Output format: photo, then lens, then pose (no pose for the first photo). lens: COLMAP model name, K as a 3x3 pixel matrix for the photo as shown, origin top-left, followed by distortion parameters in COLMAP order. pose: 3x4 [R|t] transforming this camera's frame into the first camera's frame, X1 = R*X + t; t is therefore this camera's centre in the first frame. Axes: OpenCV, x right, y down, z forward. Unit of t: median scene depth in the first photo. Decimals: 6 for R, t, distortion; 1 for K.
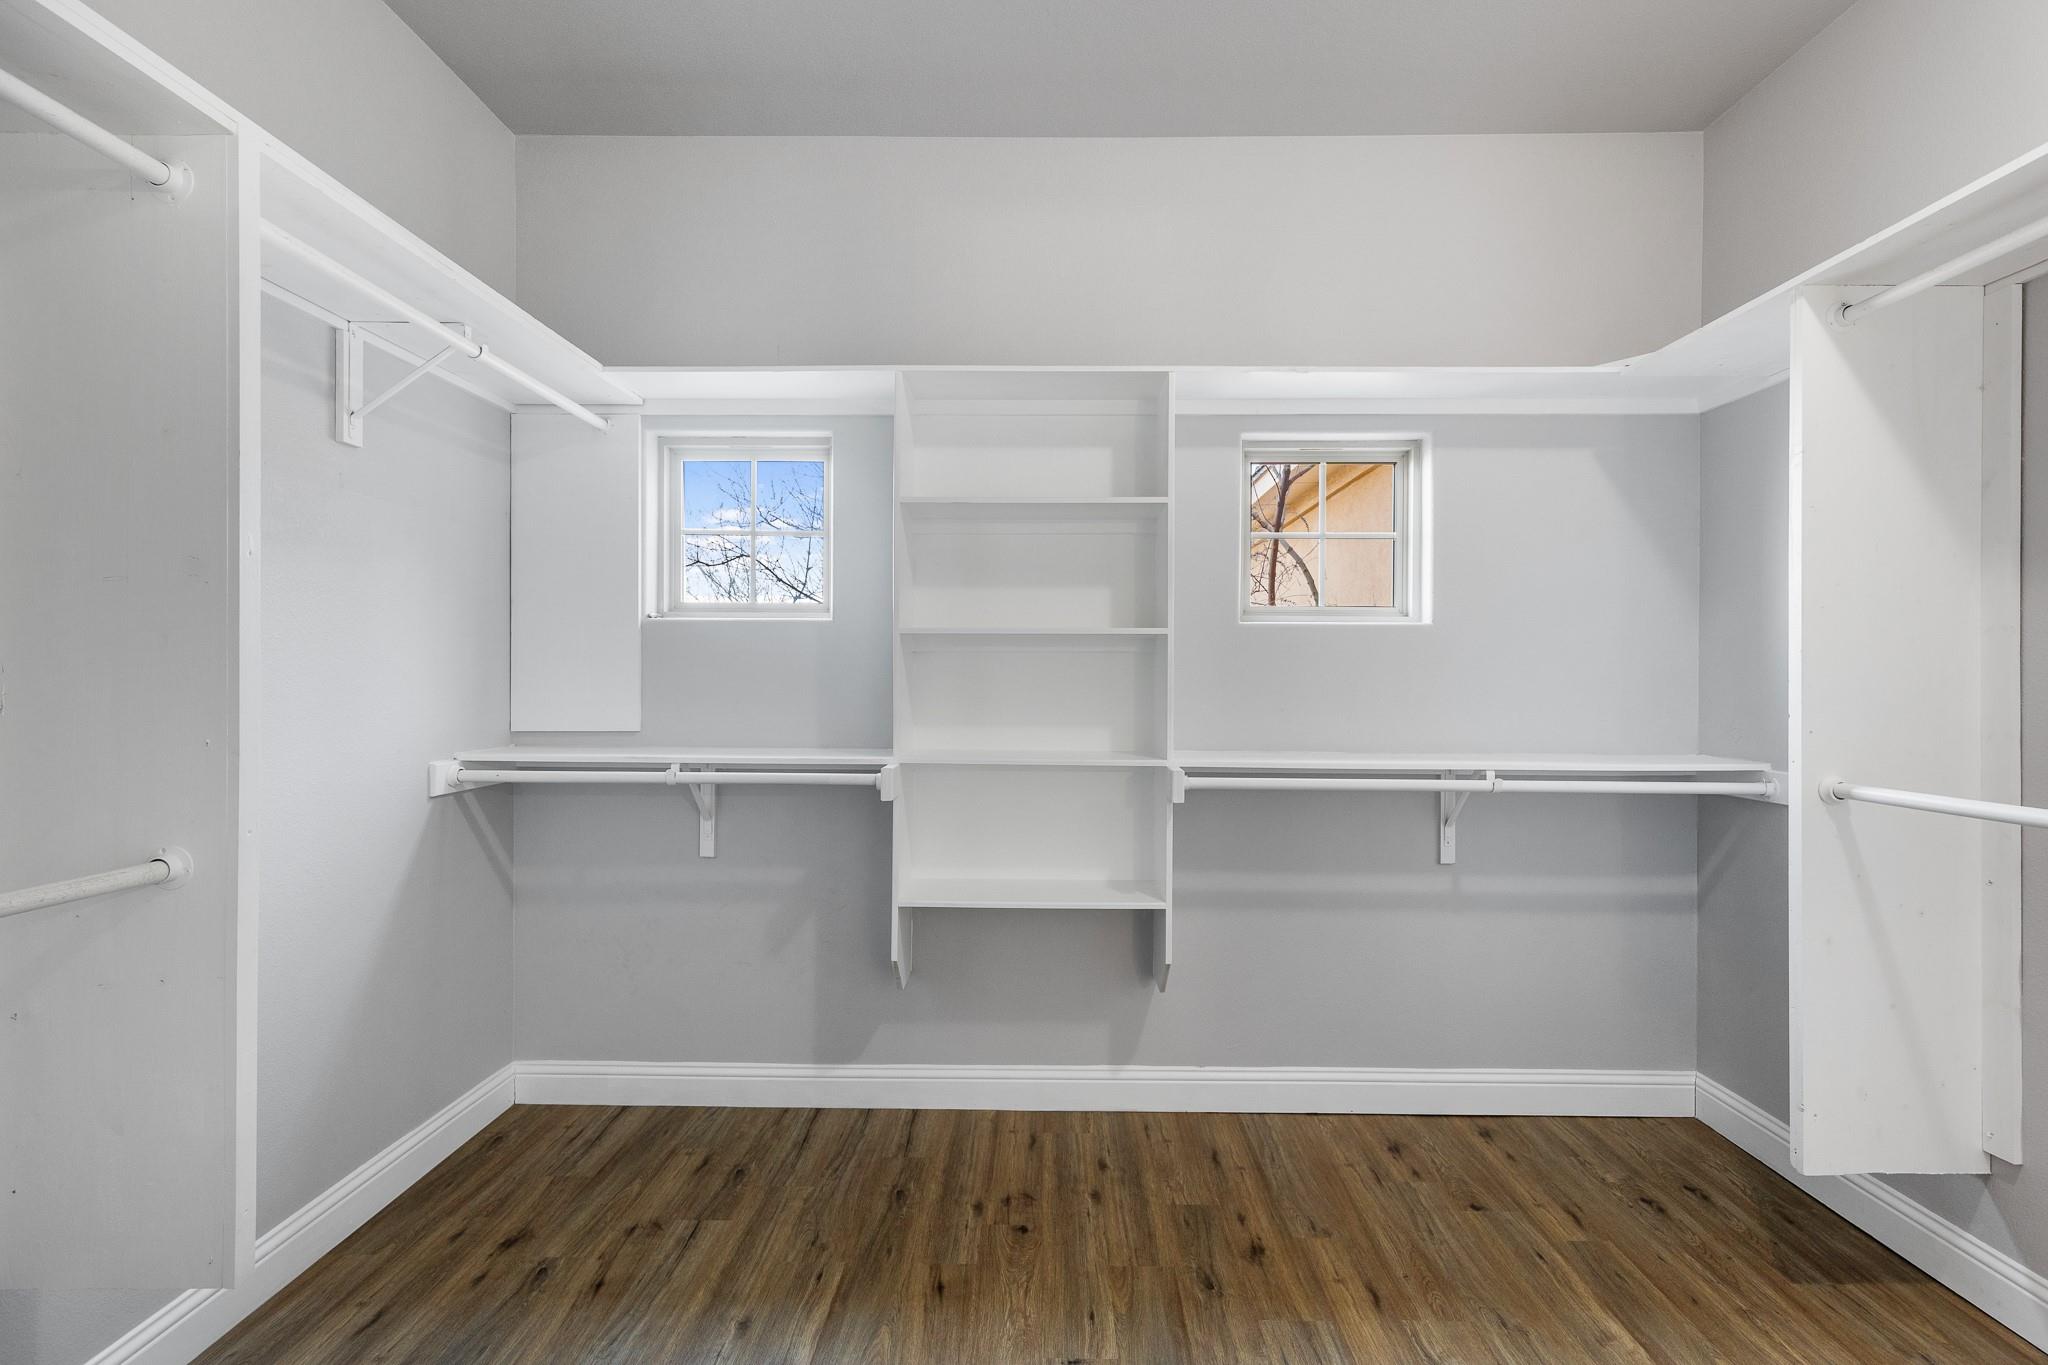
lens RADIAL K [[935.5, 0, 1026.0], [0, 935.5, 677.0], [0, 0, 1]] dist [0.006392, -0.002293]
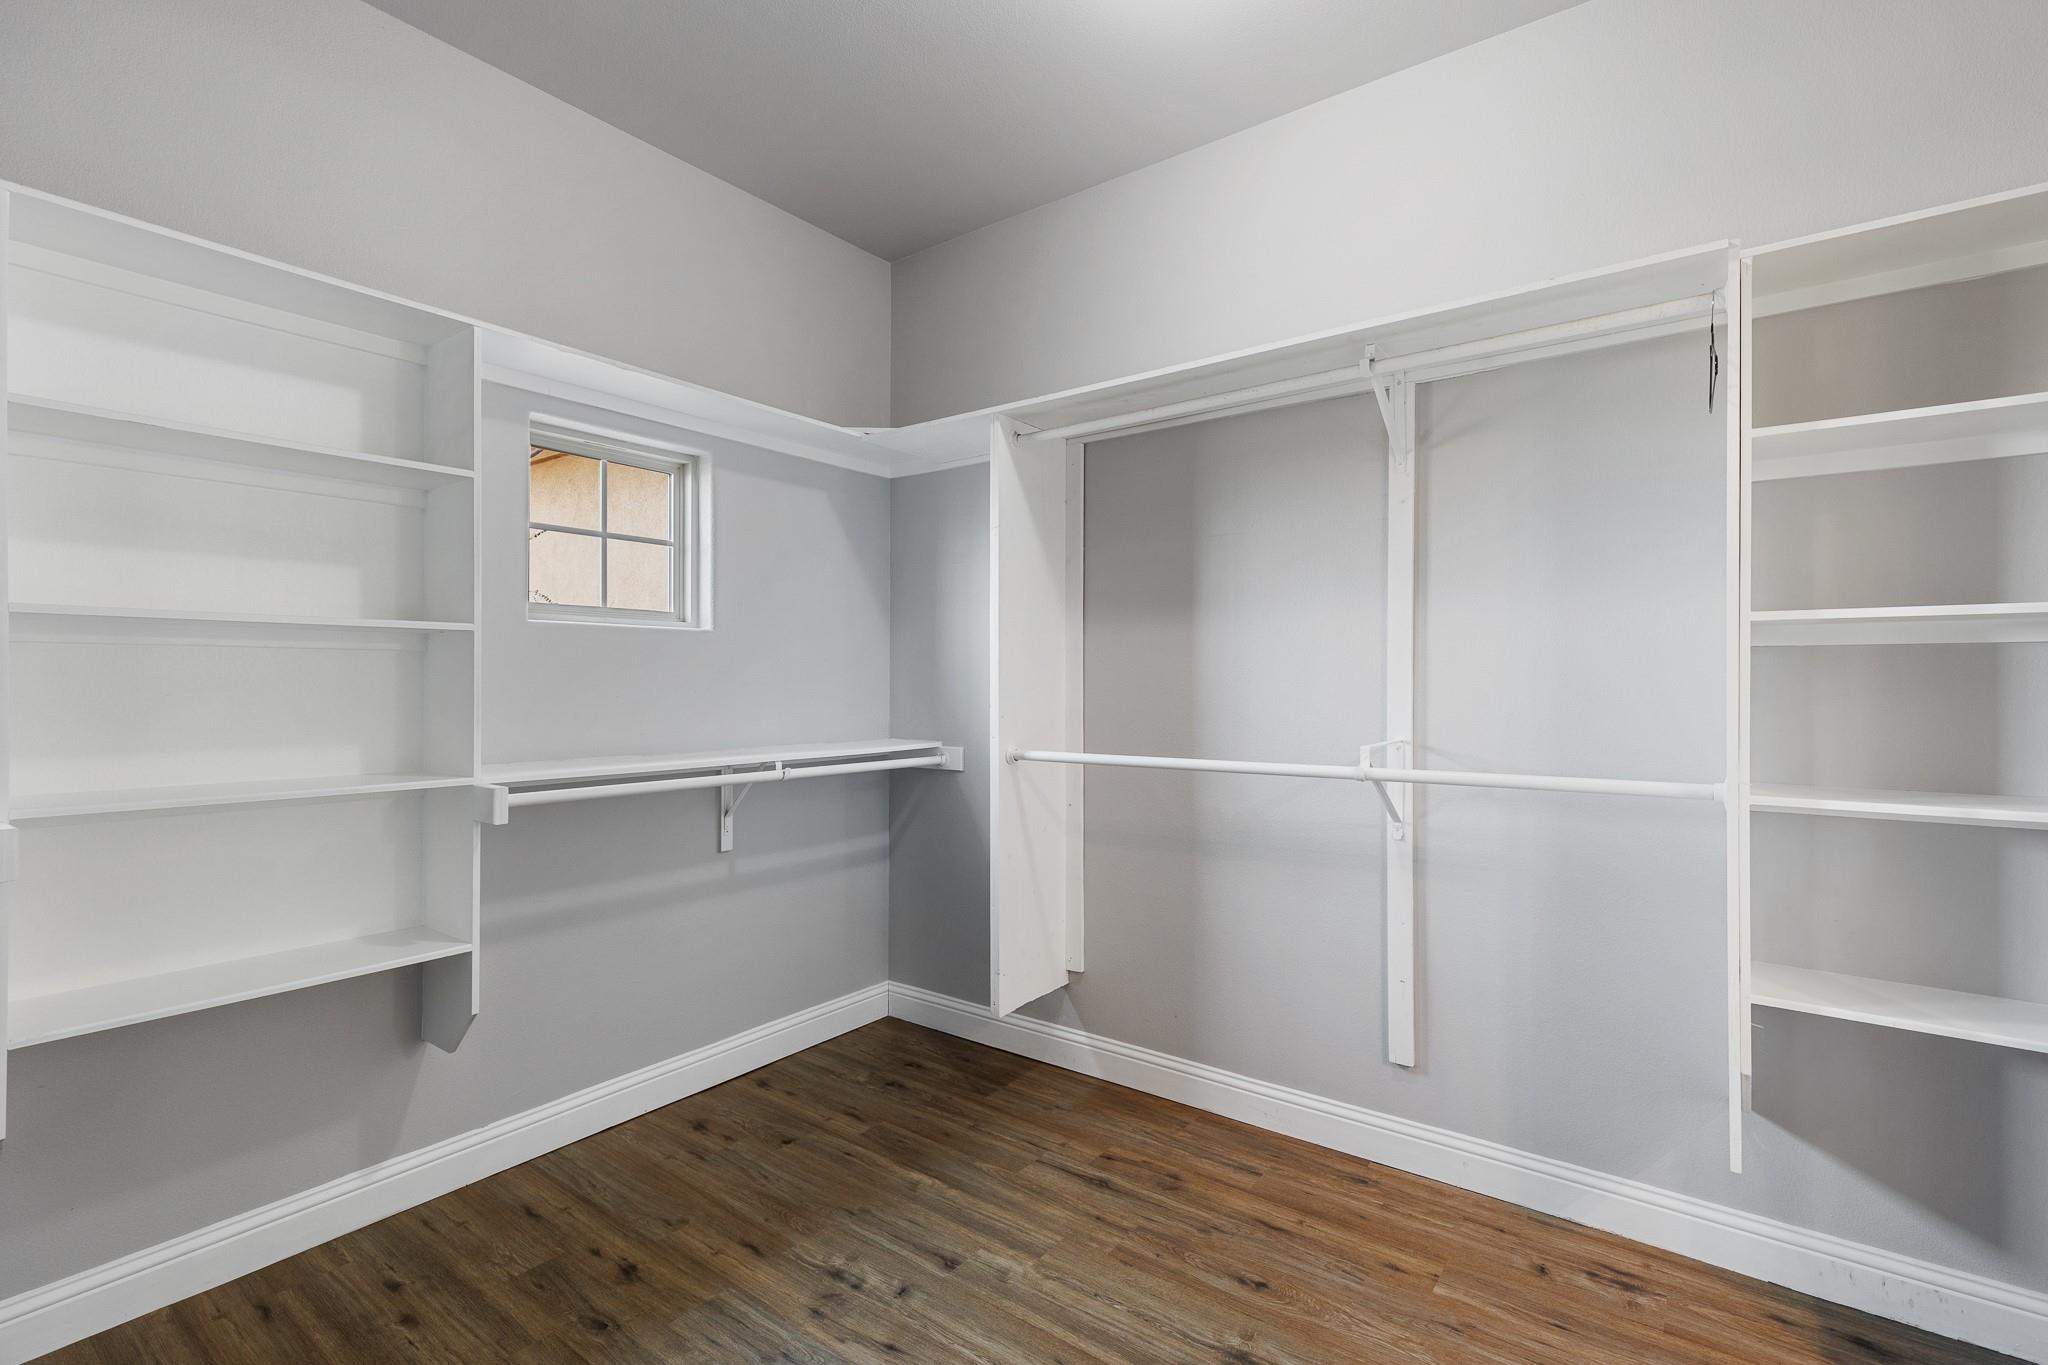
lens RADIAL K [[935.5, 0, 1057.6], [0, 935.5, 683.3], [0, 0, 1]] dist [0.006392, -0.002293]
pose [[0.569994, -0.004620, 0.821636, -0.250581], [0.001182, 0.999988, 0.004803, -0.000905], [-0.821648, -0.001767, 0.569992, 0.069050]]
